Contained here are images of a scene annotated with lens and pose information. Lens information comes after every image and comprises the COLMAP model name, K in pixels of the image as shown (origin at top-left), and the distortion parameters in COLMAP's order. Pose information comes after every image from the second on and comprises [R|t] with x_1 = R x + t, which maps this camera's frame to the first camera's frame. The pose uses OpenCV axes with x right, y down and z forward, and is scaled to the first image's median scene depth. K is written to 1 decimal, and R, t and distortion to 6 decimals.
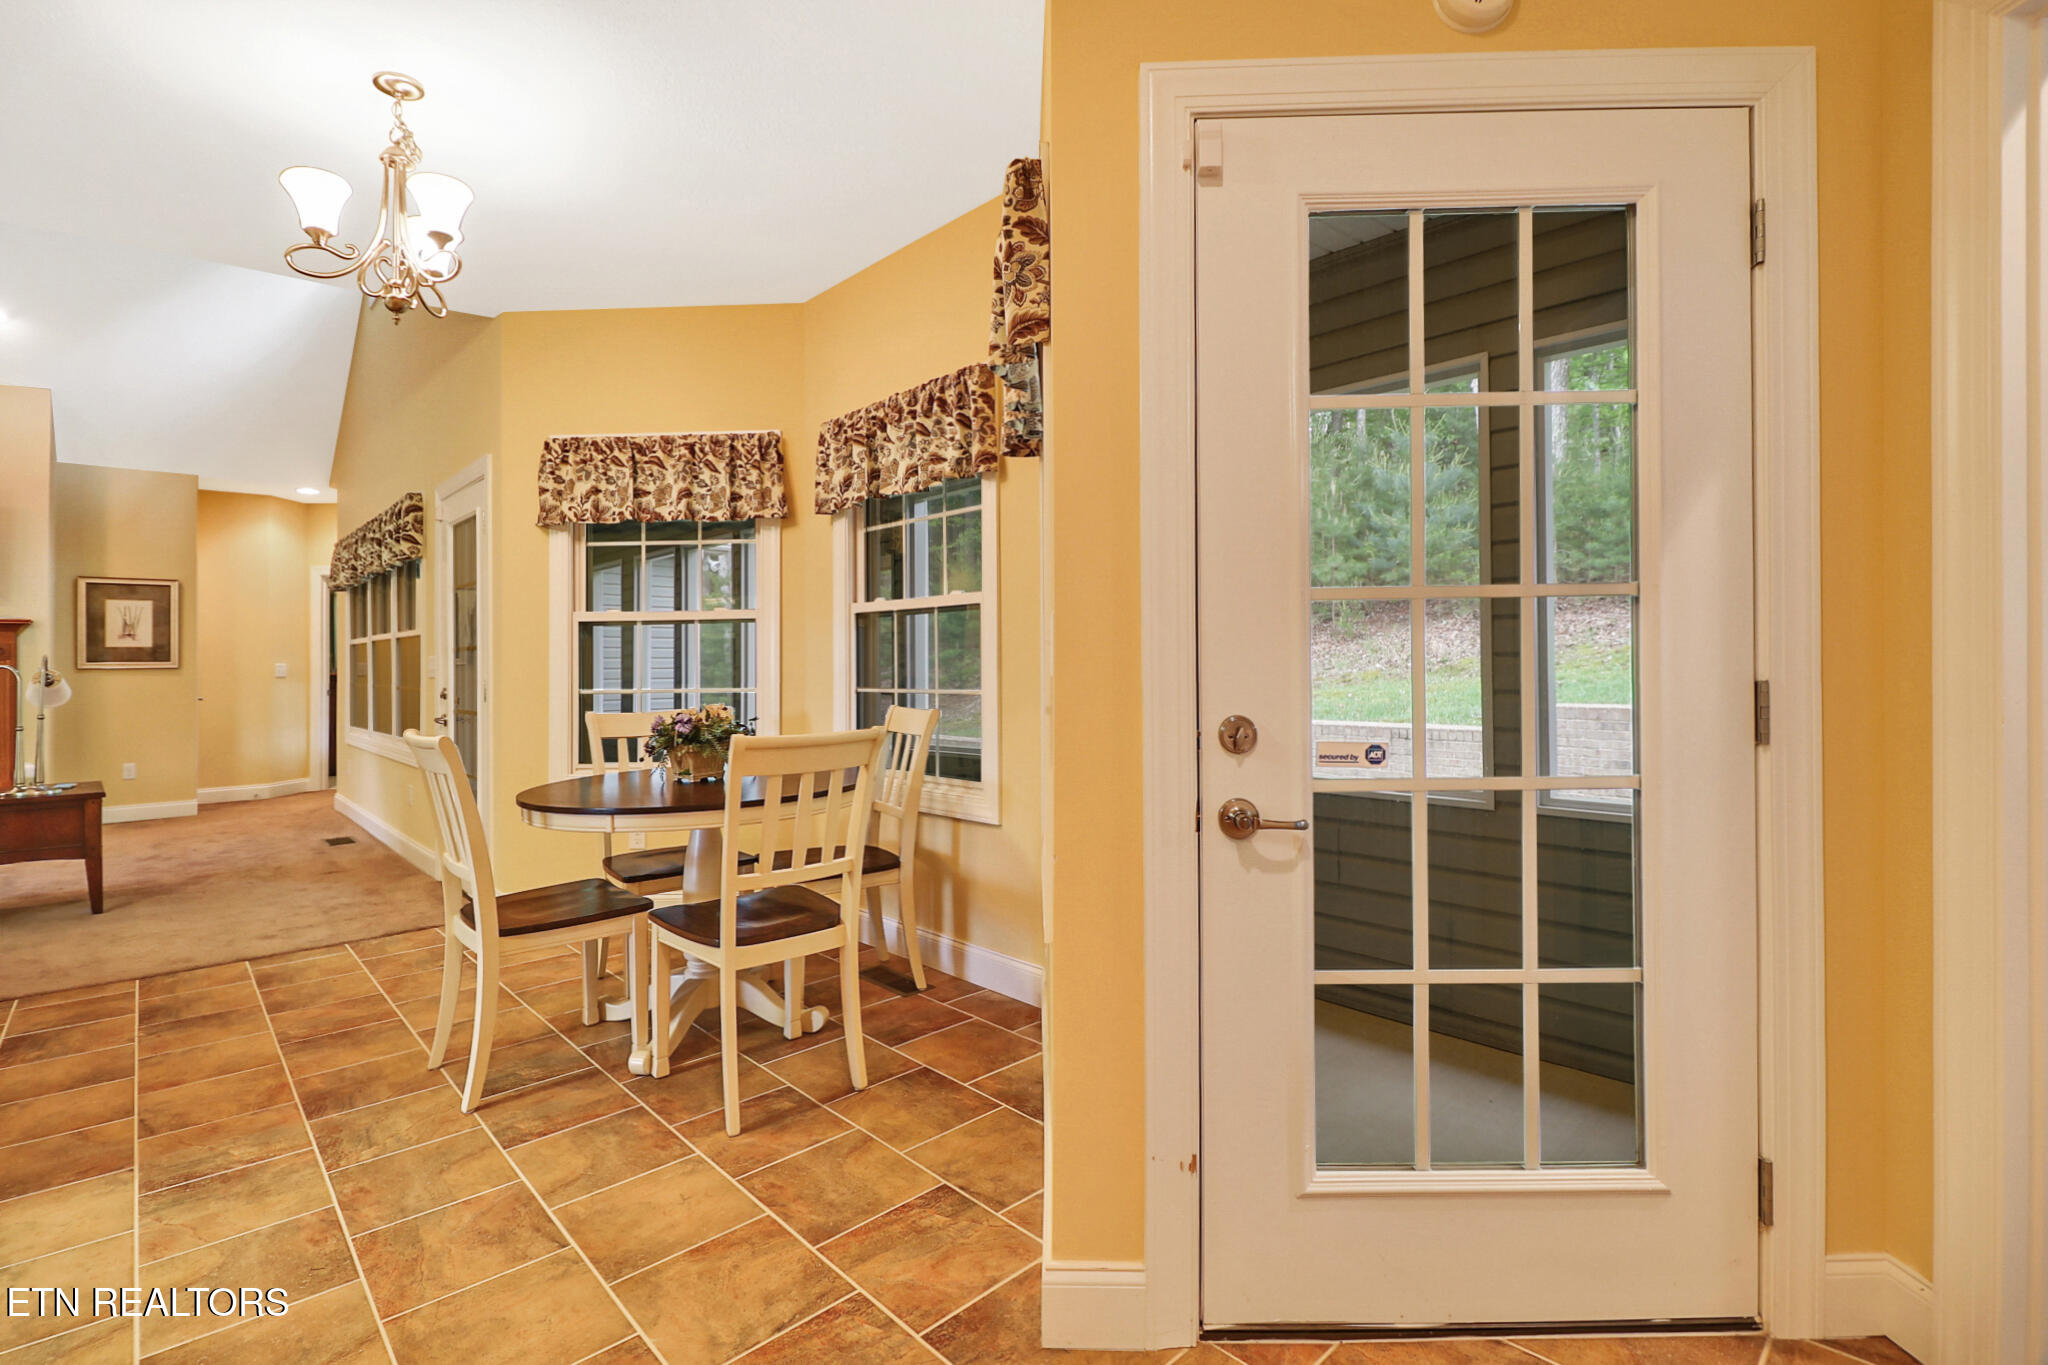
lens RADIAL K [[933.5, 0, 1015.4], [0, 933.5, 678.6], [0, 0, 1]] dist [0.004929, -0.011333]
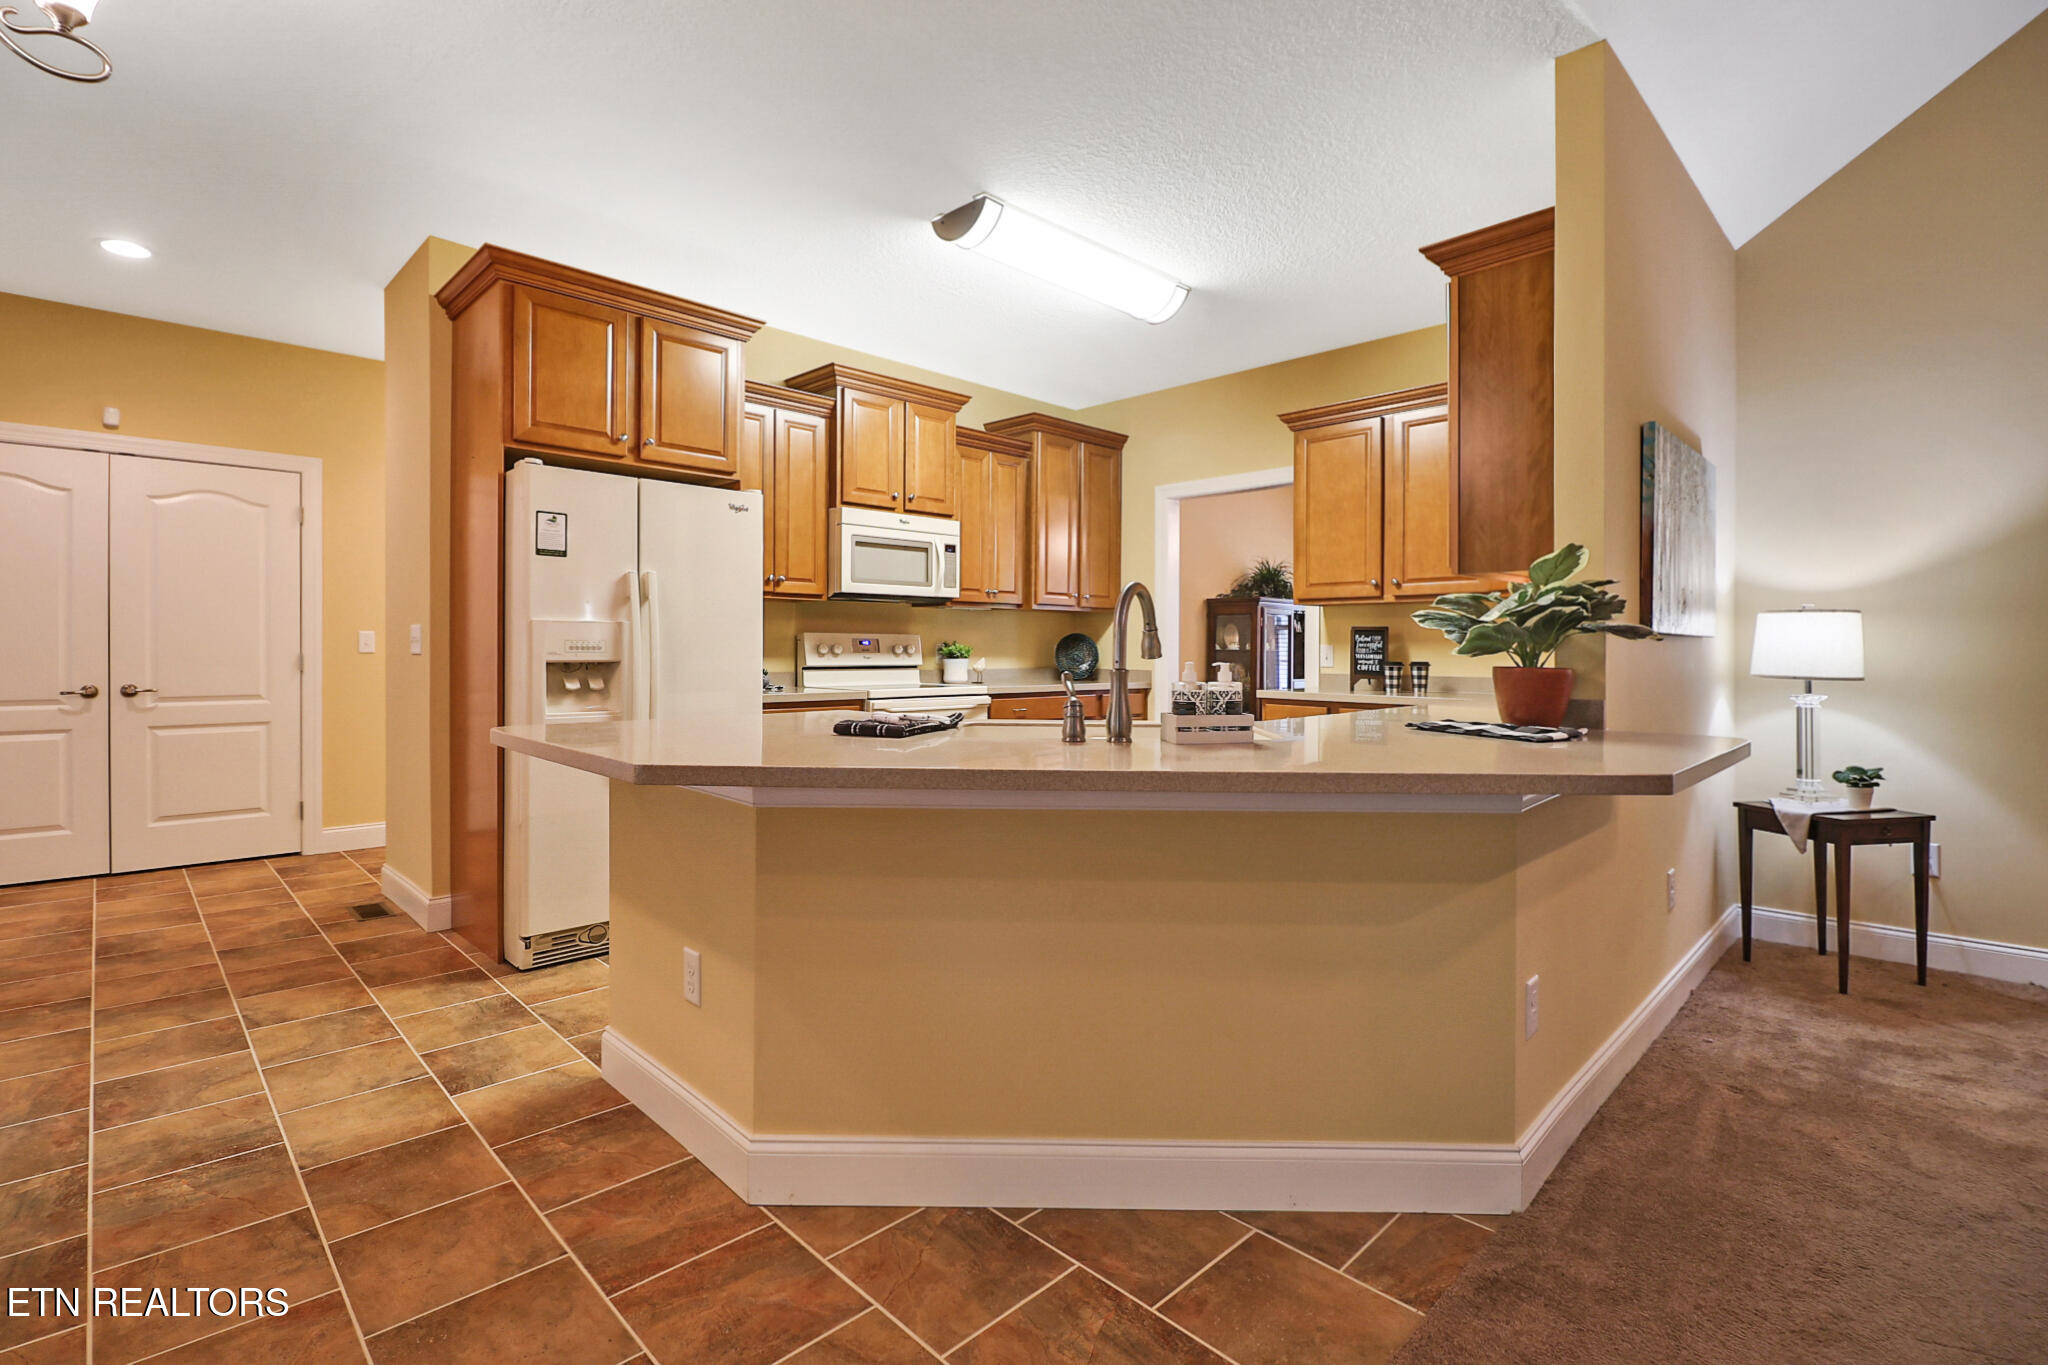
lens RADIAL K [[933.5, 0, 1036.8], [0, 933.5, 656.1], [0, 0, 1]] dist [0.004929, -0.011333]
pose [[-0.999294, 0.015644, -0.034162, -0.919533], [0.014458, 0.999293, 0.034697, -0.000593], [0.034681, 0.034179, -0.998814, 1.067263]]
